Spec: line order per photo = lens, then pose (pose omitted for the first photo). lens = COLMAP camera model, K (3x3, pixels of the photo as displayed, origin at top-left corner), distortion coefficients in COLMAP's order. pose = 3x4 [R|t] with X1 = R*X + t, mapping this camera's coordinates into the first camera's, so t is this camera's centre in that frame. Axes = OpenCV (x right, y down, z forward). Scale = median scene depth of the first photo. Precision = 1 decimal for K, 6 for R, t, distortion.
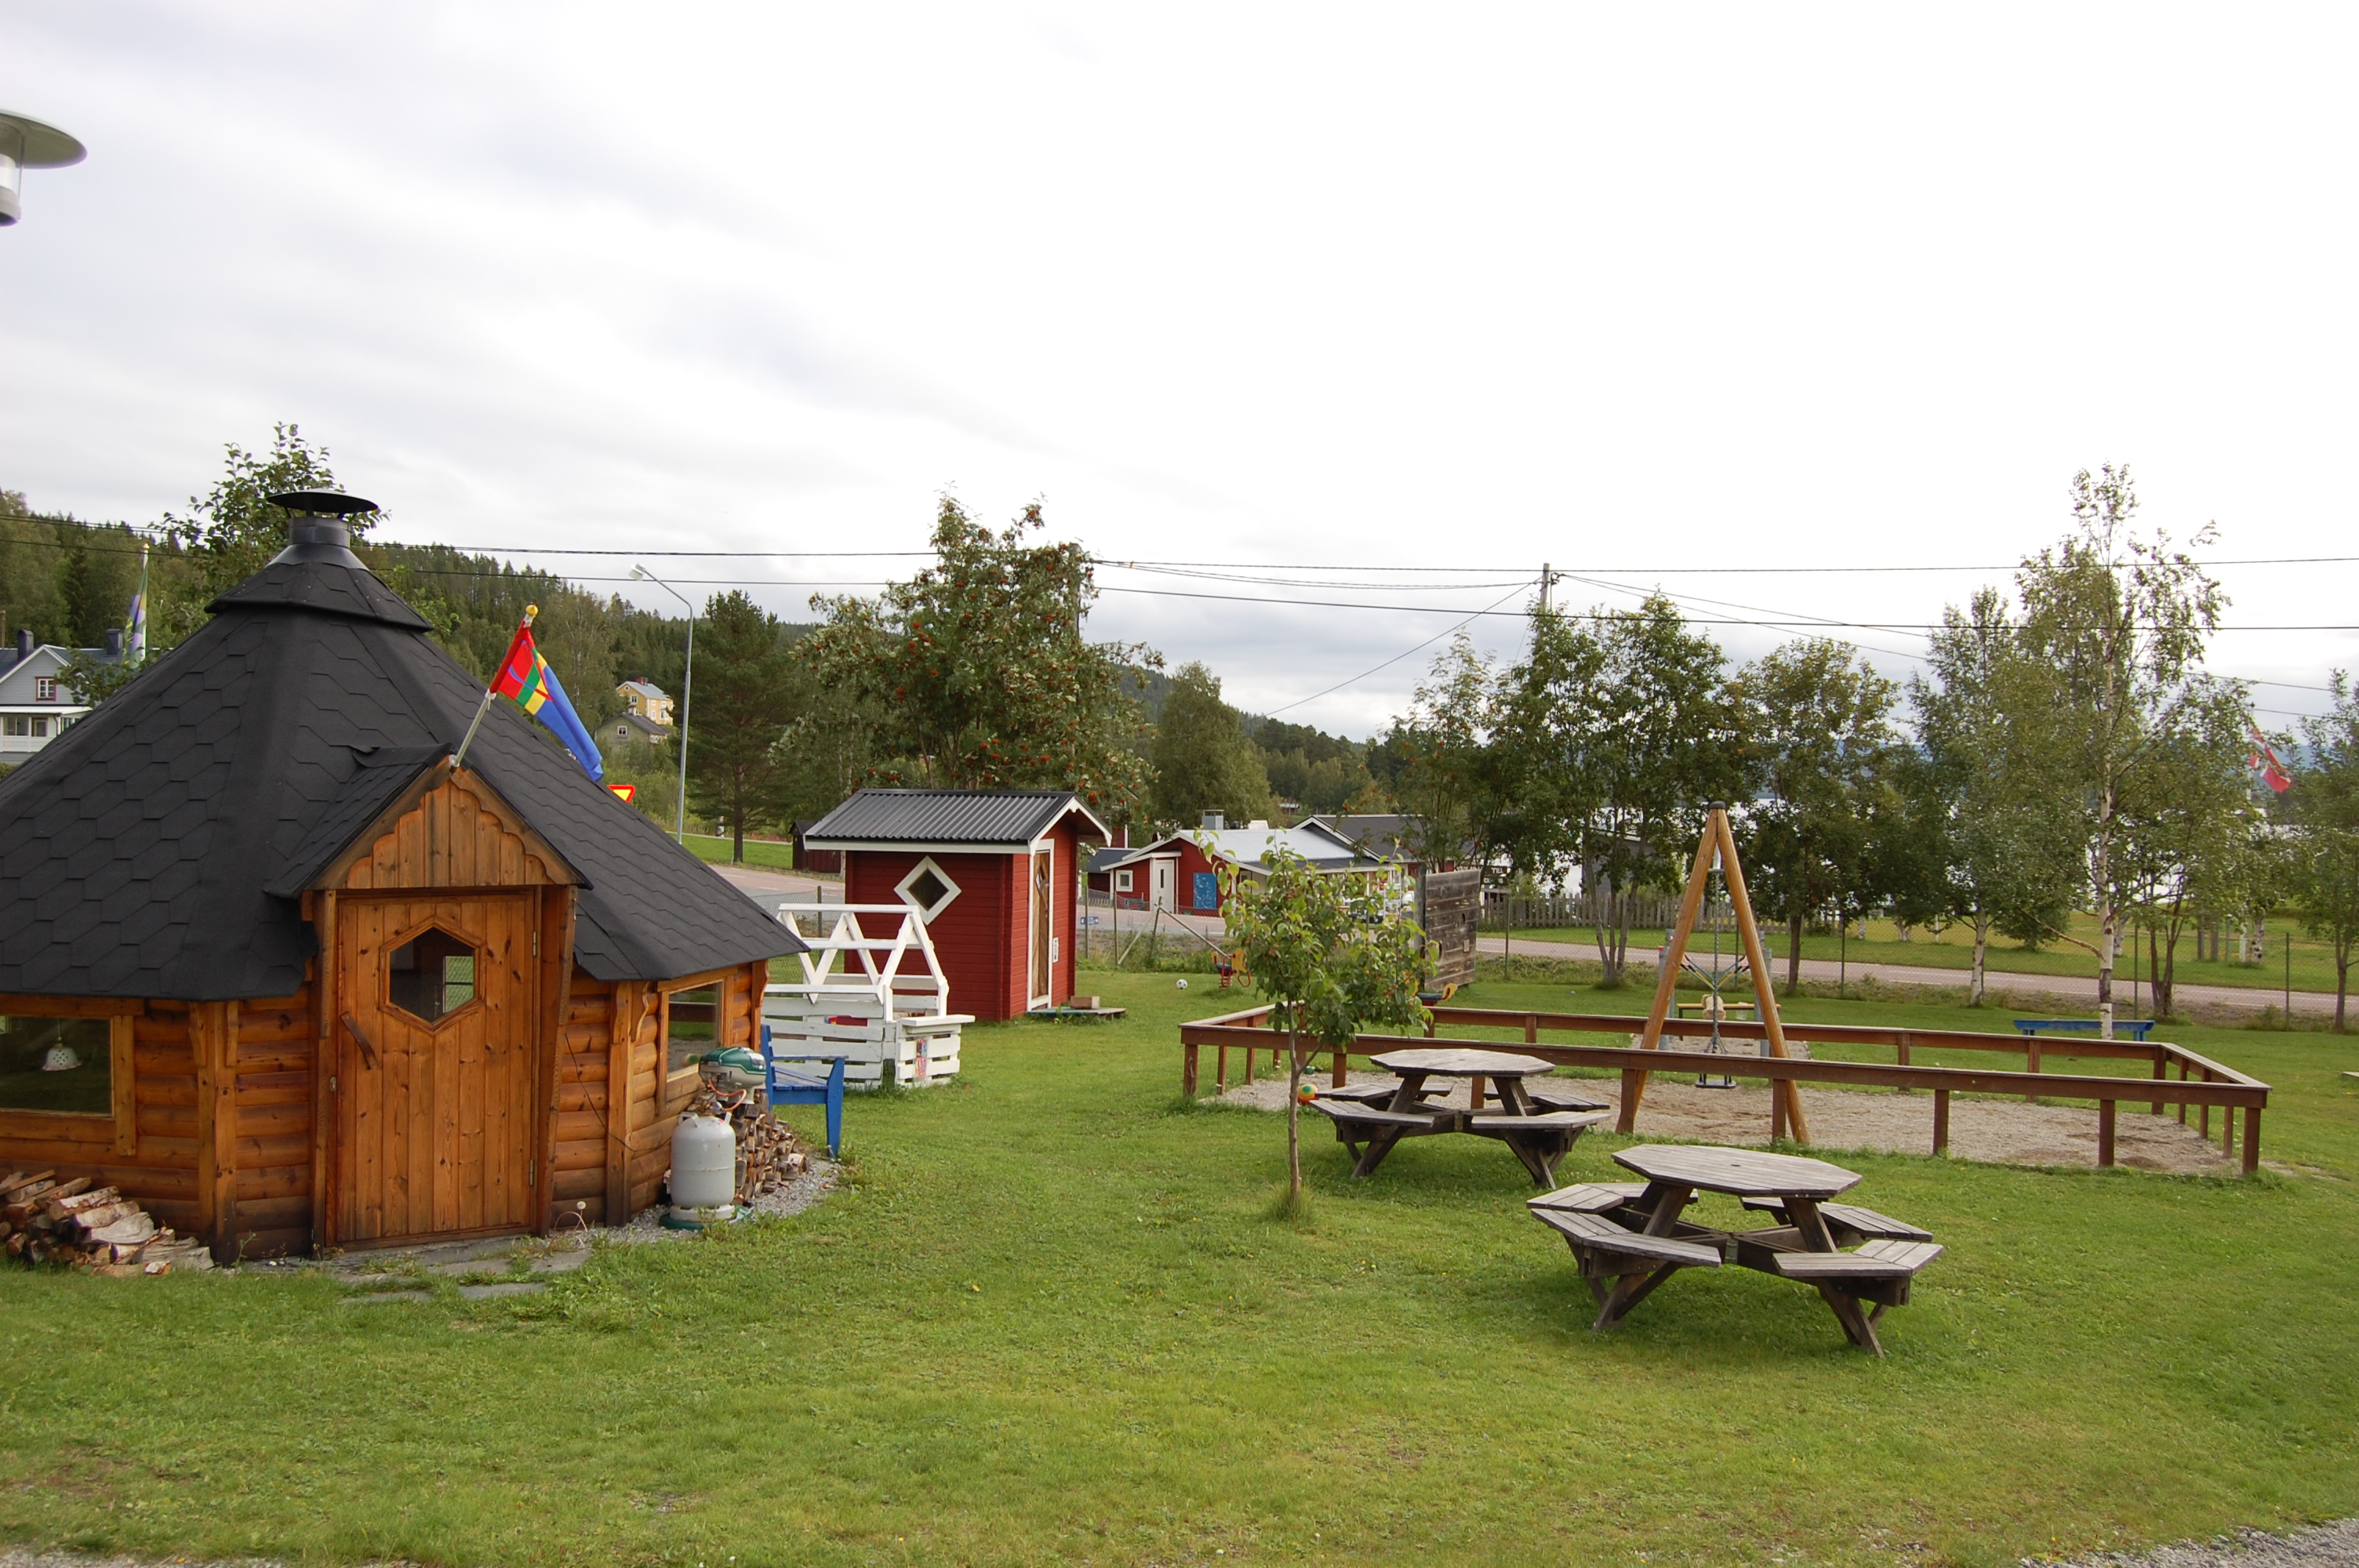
lens RADIAL K [[2248.4, 0, 1179.5], [0, 2248.4, 784.0], [0, 0, 1]] dist [-0.067411, 0.008621]
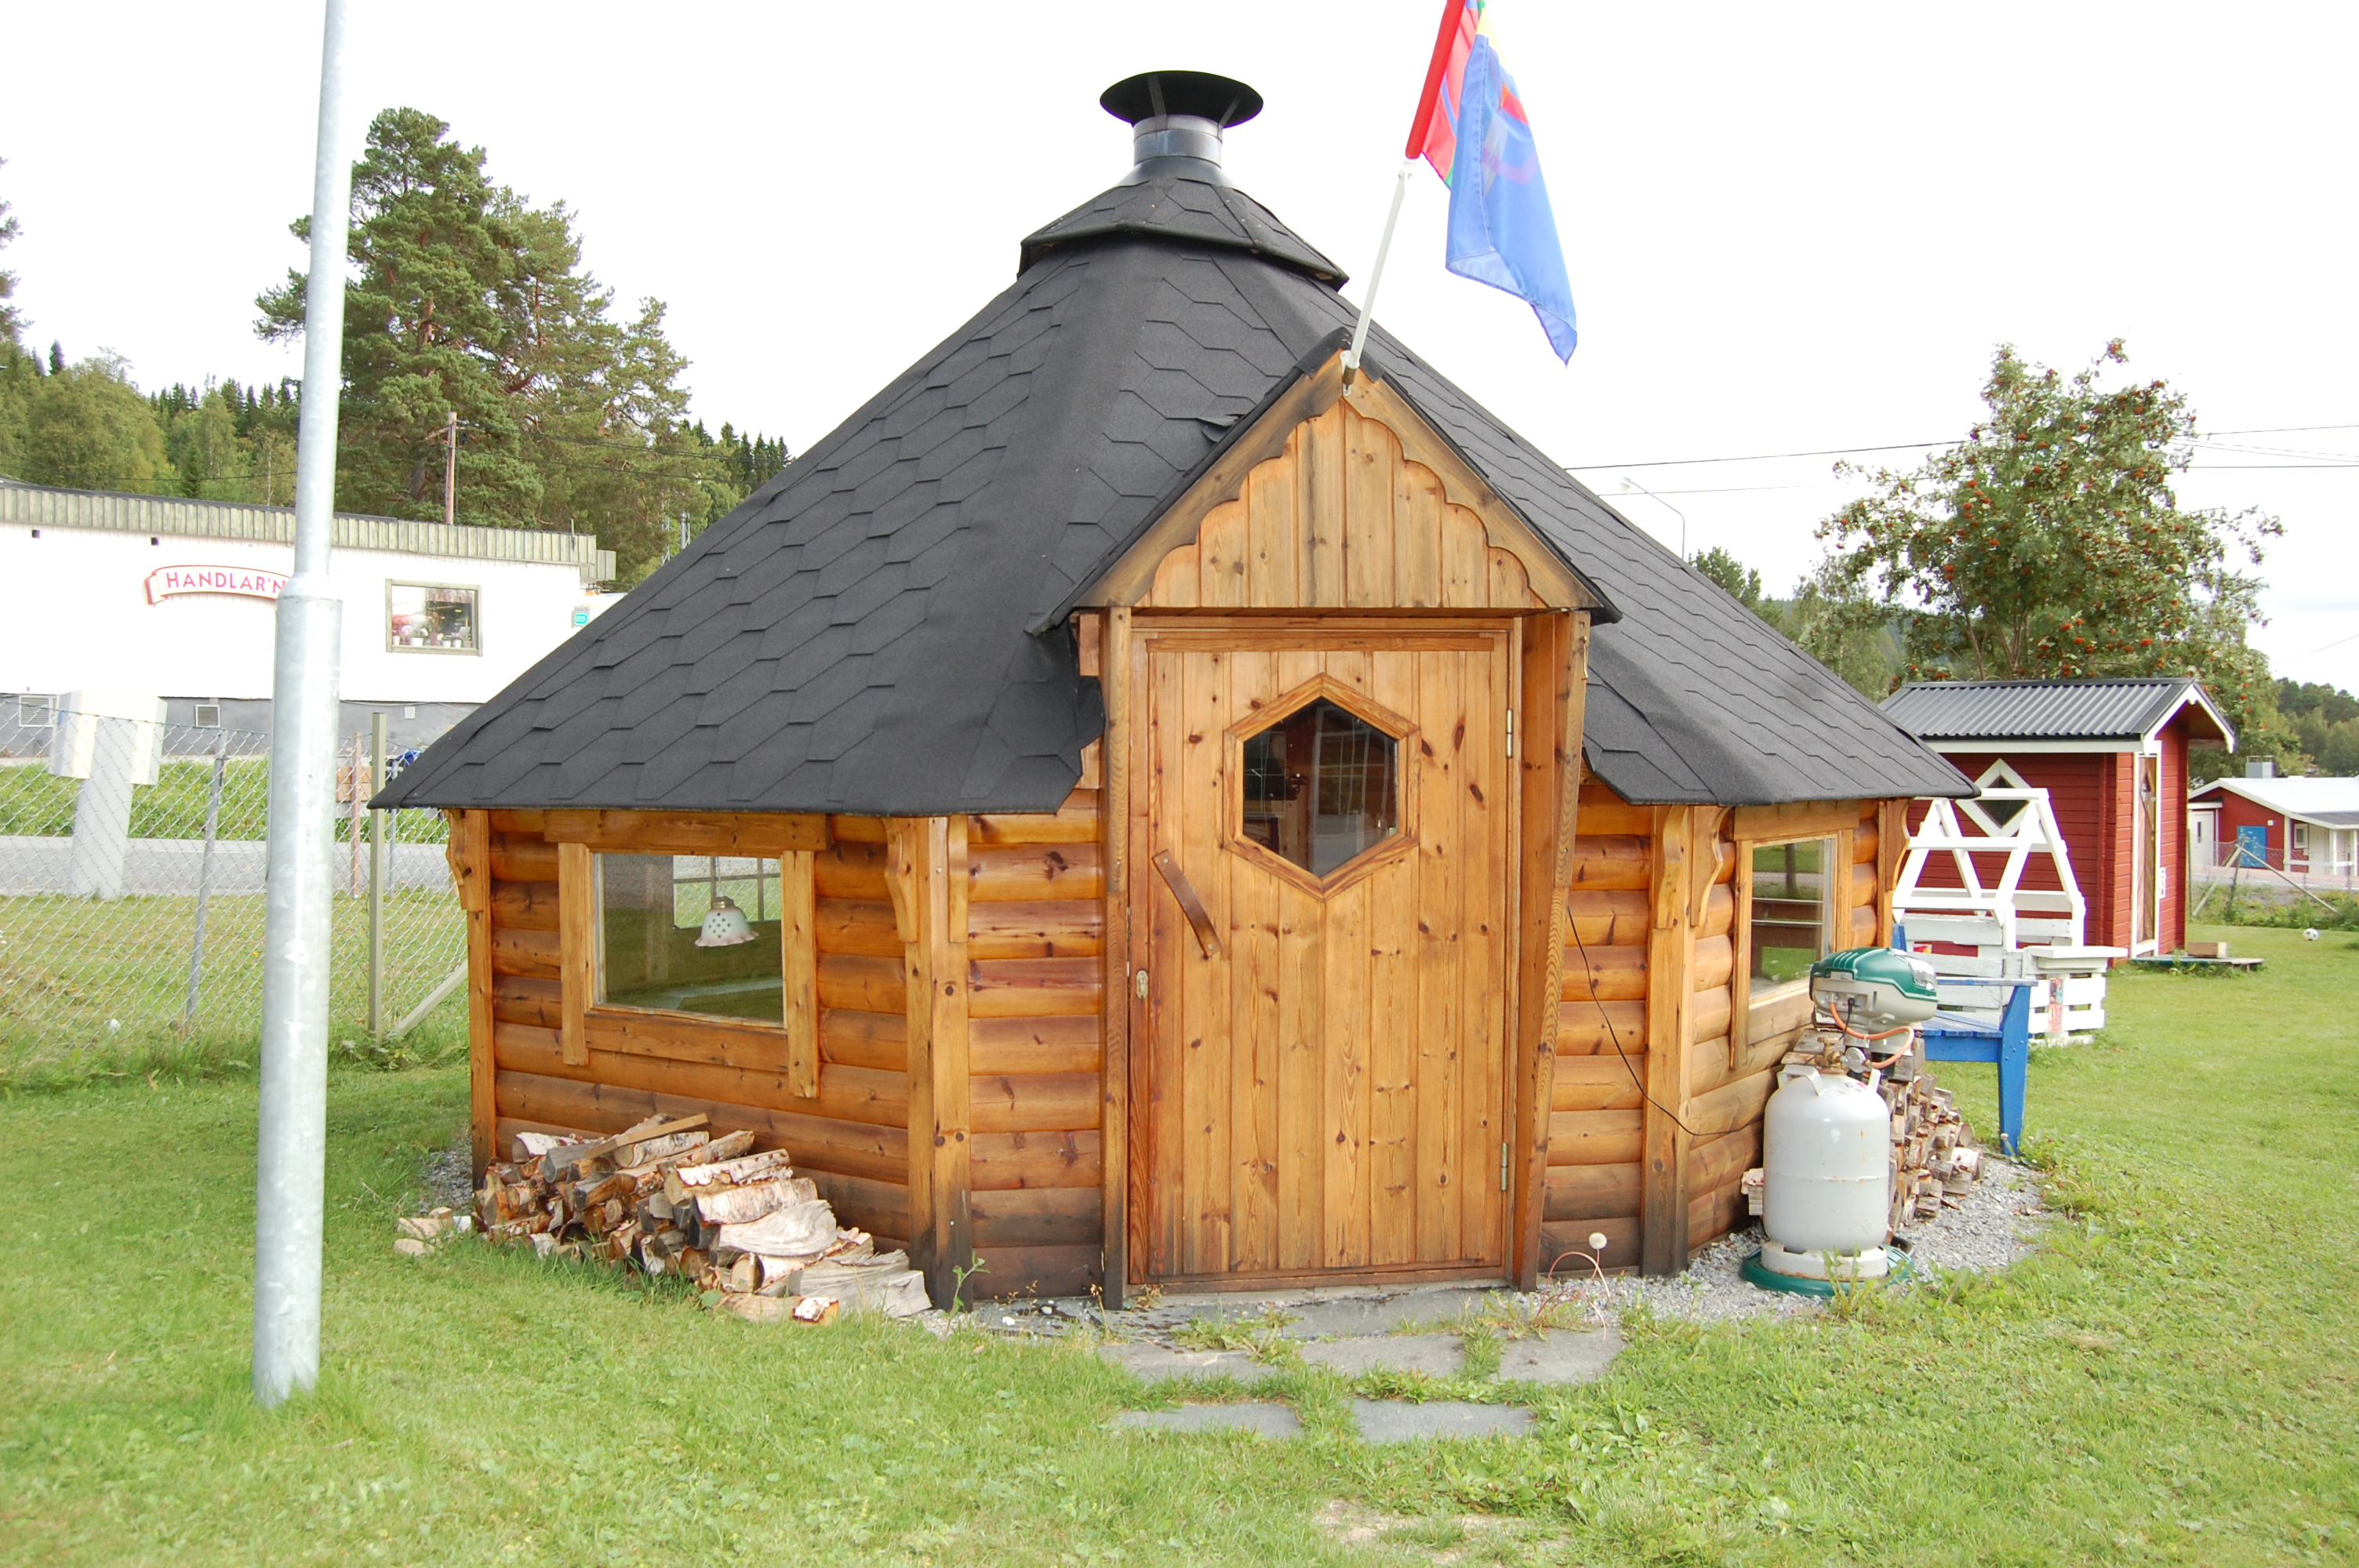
lens RADIAL K [[2091.3, 0, 1179.5], [0, 2091.3, 784.0], [0, 0, 1]] dist [-0.060444, 0.002346]
pose [[0.903420, -0.005045, -0.428728, -0.148099], [0.009474, 0.999922, 0.008196, 0.078900], [0.428653, -0.011466, 0.903396, 0.523500]]
